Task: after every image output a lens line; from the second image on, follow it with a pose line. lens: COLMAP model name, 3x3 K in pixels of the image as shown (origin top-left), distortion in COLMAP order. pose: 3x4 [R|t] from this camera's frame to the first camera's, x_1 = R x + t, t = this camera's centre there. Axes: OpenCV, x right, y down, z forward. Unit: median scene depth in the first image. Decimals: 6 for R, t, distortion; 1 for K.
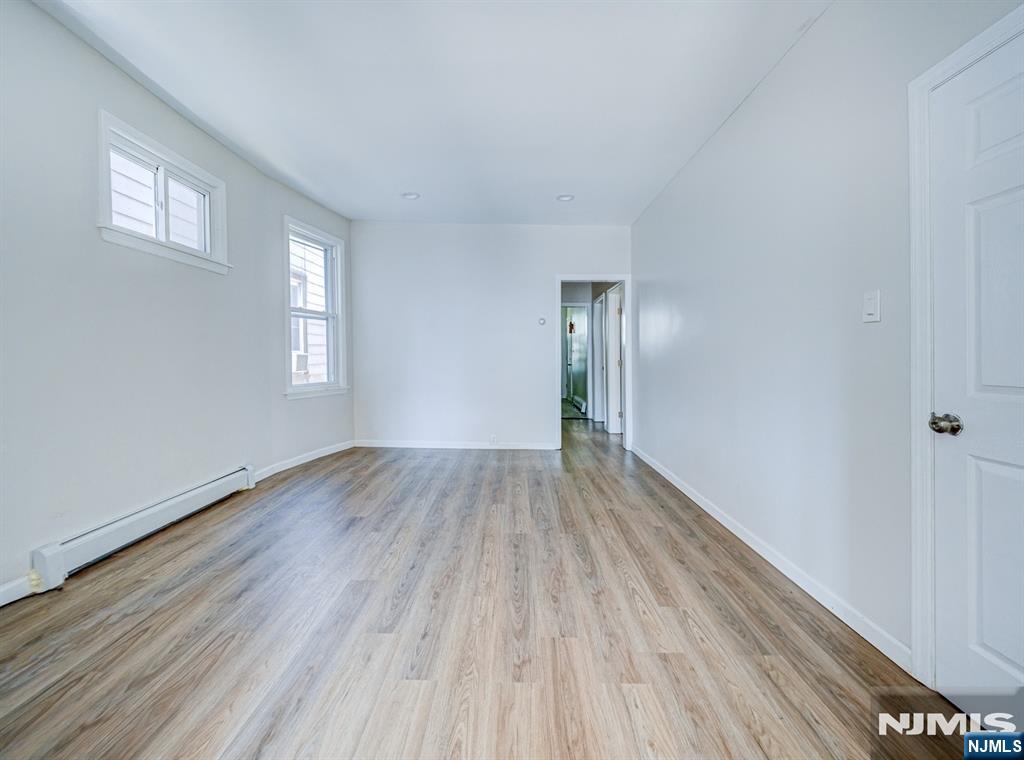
lens RADIAL K [[415.9, 0, 512.0], [0, 415.9, 380.0], [0, 0, 1]] dist [0.002383, -0.008714]
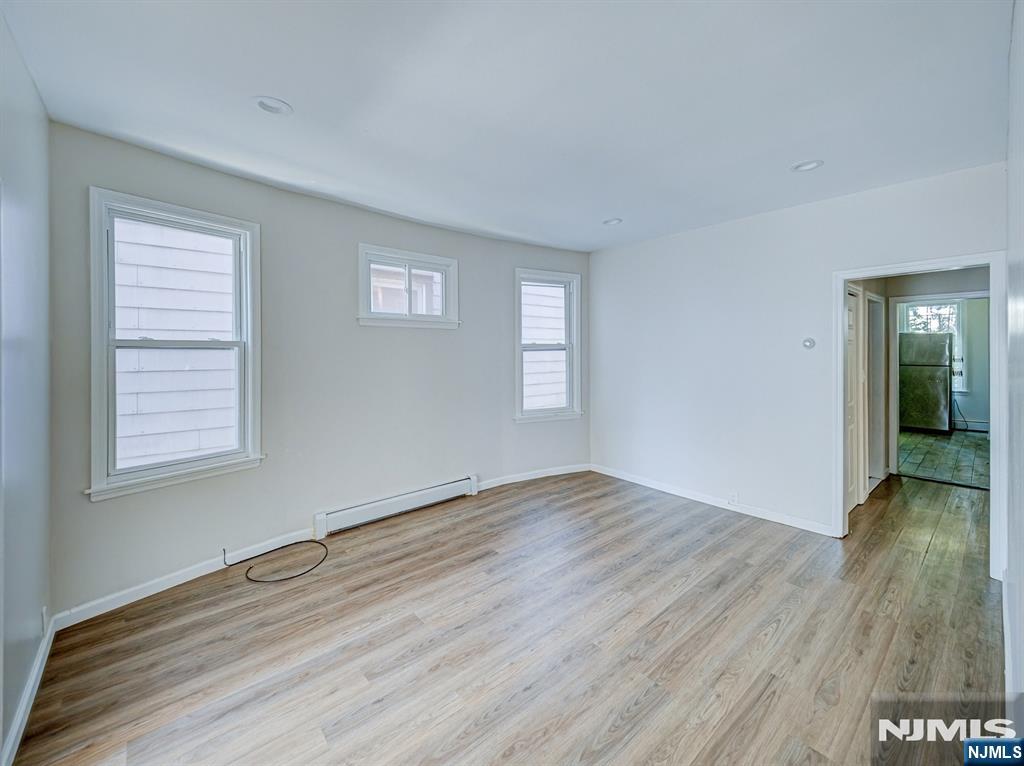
lens RADIAL K [[418.5, 0, 516.4], [0, 418.5, 363.4], [0, 0, 1]] dist [0.019707, -0.015285]
pose [[0.661418, 0.010227, -0.749948, 0.497764], [-0.028445, 0.999530, -0.011457, -0.155007], [0.749478, 0.028910, 0.661398, 0.307613]]
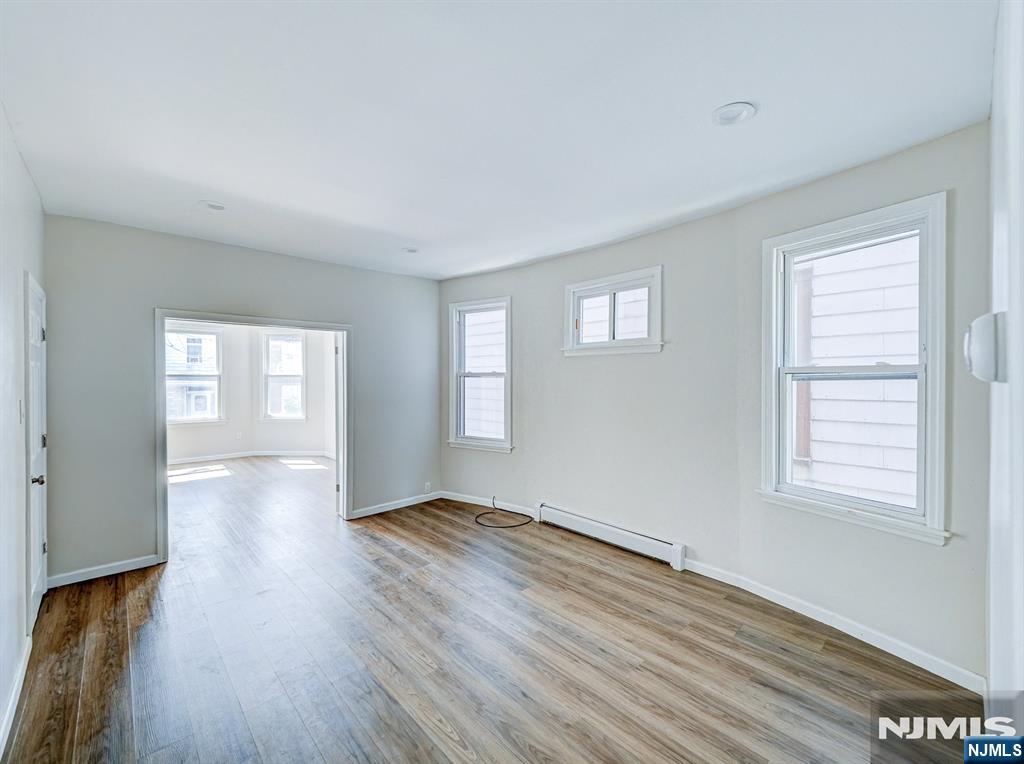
lens RADIAL K [[434.2, 0, 512.0], [0, 434.2, 382.0], [0, 0, 1]] dist [0.002030, -0.000091]
pose [[-0.736801, -0.003966, -0.676098, 0.398049], [-0.043753, 0.998166, 0.041825, -0.236240], [0.674693, 0.060398, -0.735623, 1.799477]]
